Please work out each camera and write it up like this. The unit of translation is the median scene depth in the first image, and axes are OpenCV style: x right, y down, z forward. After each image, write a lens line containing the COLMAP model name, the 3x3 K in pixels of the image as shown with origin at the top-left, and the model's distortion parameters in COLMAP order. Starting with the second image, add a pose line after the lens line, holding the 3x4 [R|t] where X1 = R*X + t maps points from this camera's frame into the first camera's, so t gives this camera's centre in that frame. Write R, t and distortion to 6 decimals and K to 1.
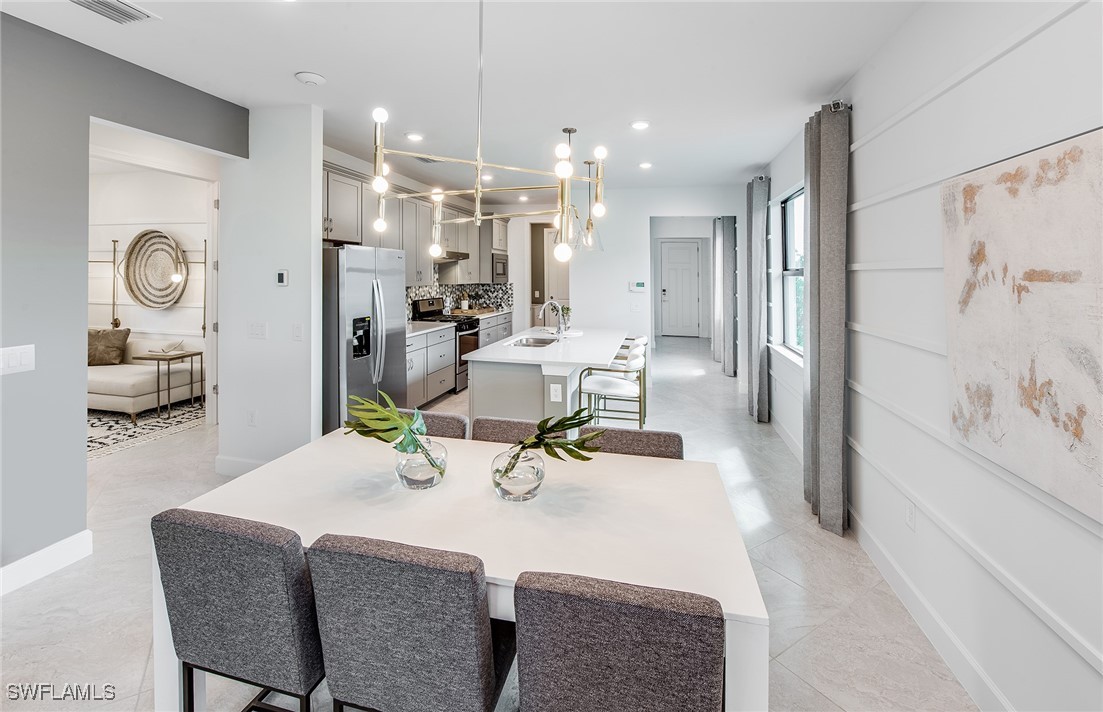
lens RADIAL K [[468.0, 0, 550.0], [0, 468.0, 319.4], [0, 0, 1]] dist [-0.002560, -0.000073]
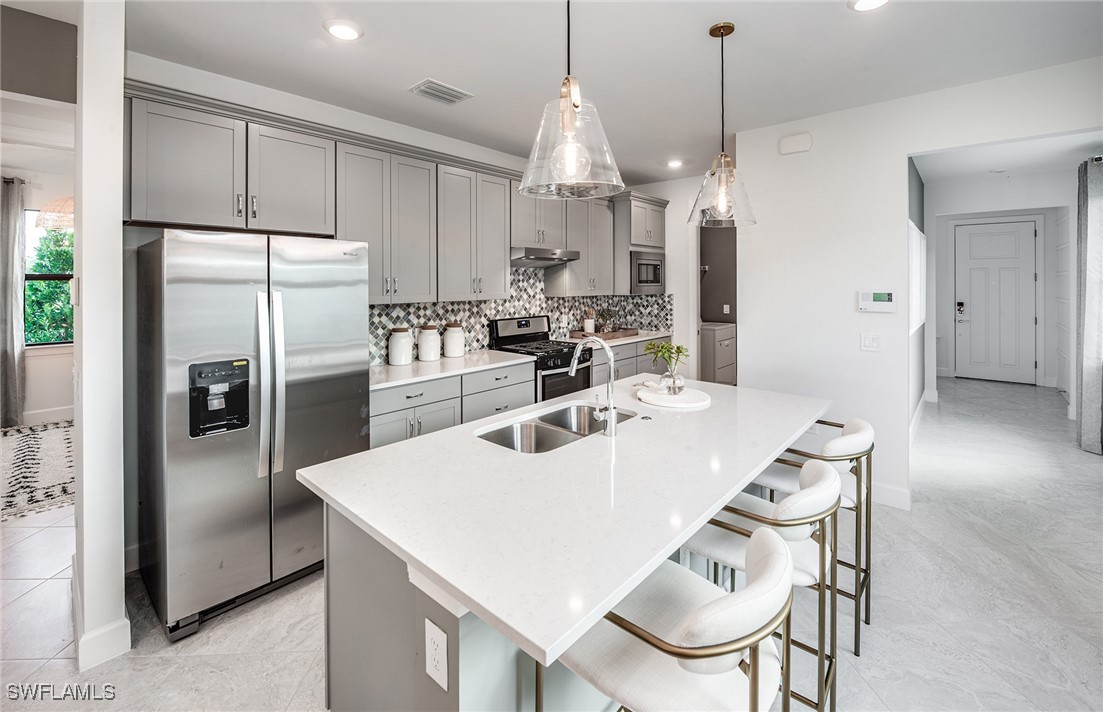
lens RADIAL K [[468.0, 0, 550.0], [0, 468.0, 319.4], [0, 0, 1]] dist [-0.002560, -0.000073]
pose [[0.880939, 0.021840, -0.472726, 0.110361], [-0.031230, 0.999440, -0.012024, -0.032671], [0.472199, 0.025355, 0.881127, 0.380132]]
